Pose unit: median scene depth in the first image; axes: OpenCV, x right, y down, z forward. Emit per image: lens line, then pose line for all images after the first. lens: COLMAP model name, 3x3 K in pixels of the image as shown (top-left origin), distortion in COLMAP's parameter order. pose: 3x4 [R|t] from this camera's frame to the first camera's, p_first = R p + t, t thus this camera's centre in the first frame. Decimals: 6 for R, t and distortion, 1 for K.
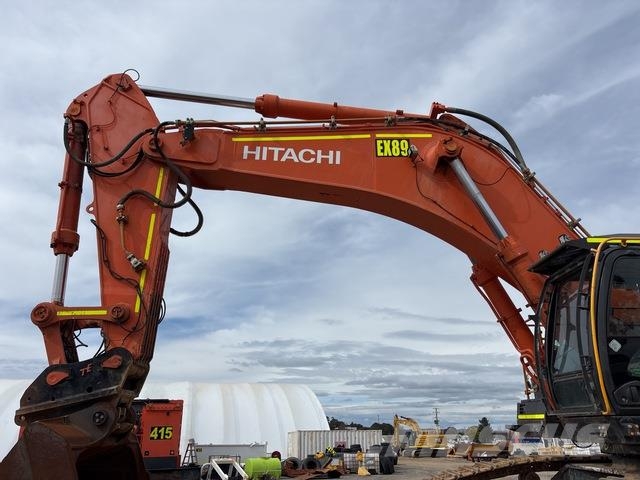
lens RADIAL K [[486.7, 0, 319.3], [0, 486.7, 242.3], [0, 0, 1]] dist [0.065797, -0.083478]
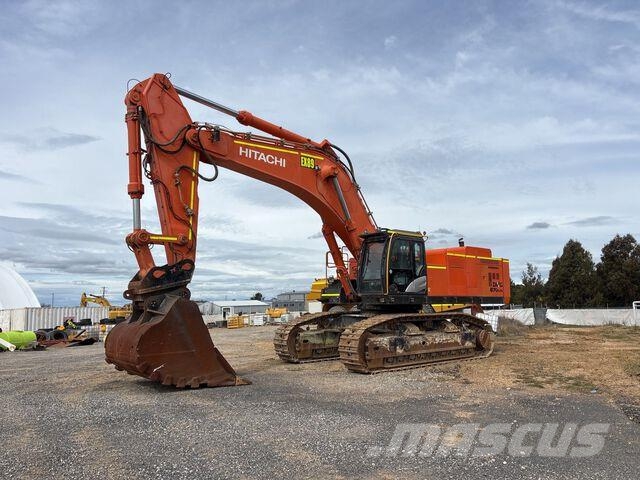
lens RADIAL K [[486.7, 0, 319.3], [0, 486.7, 242.3], [0, 0, 1]] dist [0.065797, -0.083478]
pose [[0.781897, 0.071249, 0.619322, -0.980550], [-0.212756, 0.964301, 0.157668, -0.203674], [-0.585979, -0.255045, 0.769143, -0.578406]]
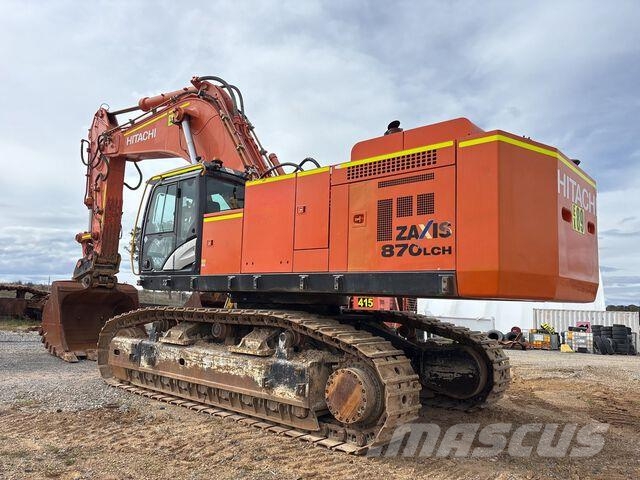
lens RADIAL K [[486.6, 0, 318.8], [0, 486.6, 237.8], [0, 0, 1]] dist [0.068470, 0.000033]
pose [[0.727689, -0.064118, -0.682903, 1.564526], [0.209852, 0.968691, 0.132664, 0.067174], [0.653016, -0.239847, 0.718362, 0.075976]]
